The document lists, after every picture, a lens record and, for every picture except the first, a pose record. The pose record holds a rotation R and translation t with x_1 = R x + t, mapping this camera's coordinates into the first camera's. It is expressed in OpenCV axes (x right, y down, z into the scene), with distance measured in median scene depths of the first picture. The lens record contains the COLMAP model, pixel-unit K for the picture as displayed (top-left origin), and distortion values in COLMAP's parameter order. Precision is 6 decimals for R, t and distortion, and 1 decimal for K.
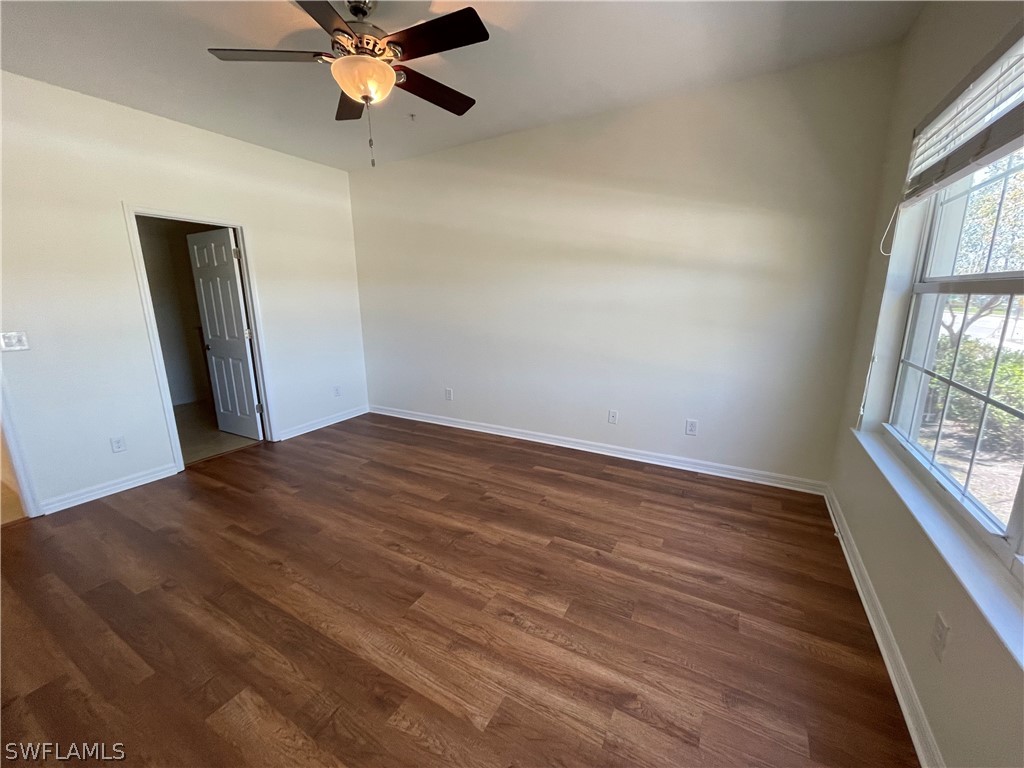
lens RADIAL K [[414.0, 0, 510.4], [0, 414.0, 387.7], [0, 0, 1]] dist [-0.003965, 0.000845]
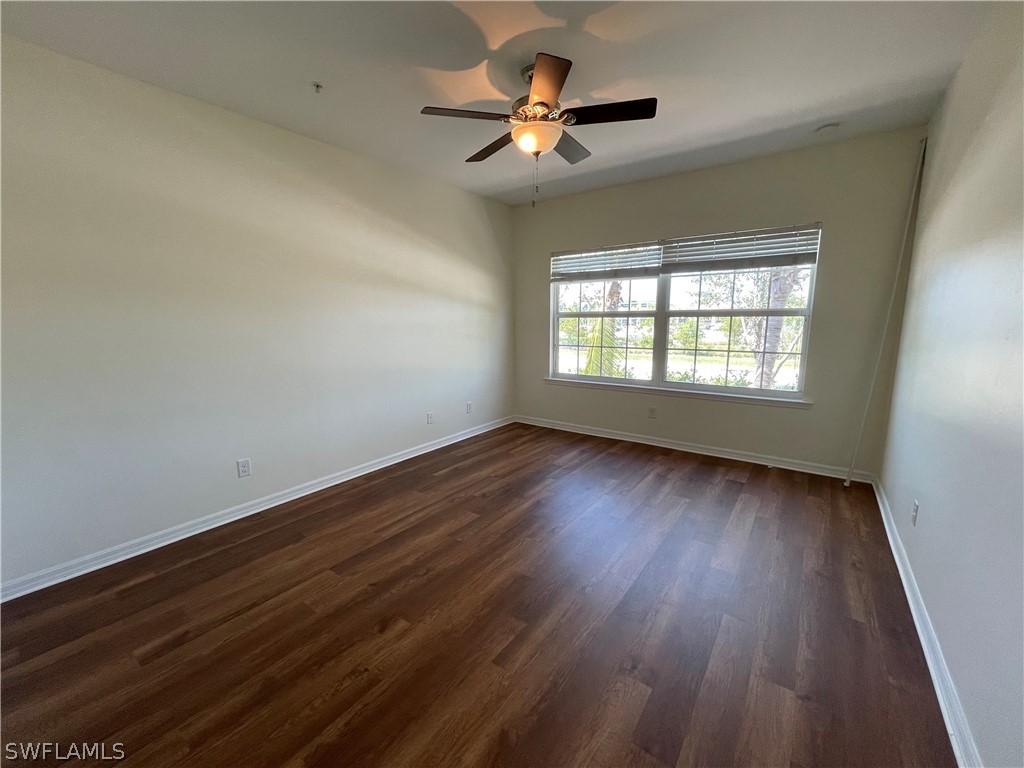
lens RADIAL K [[414.0, 0, 508.4], [0, 414.0, 388.8], [0, 0, 1]] dist [-0.003965, 0.000845]
pose [[0.123194, -0.163168, 0.978877, -0.985091], [0.232164, 0.963756, 0.131429, -0.129544], [-0.964844, 0.211069, 0.156611, 0.623293]]
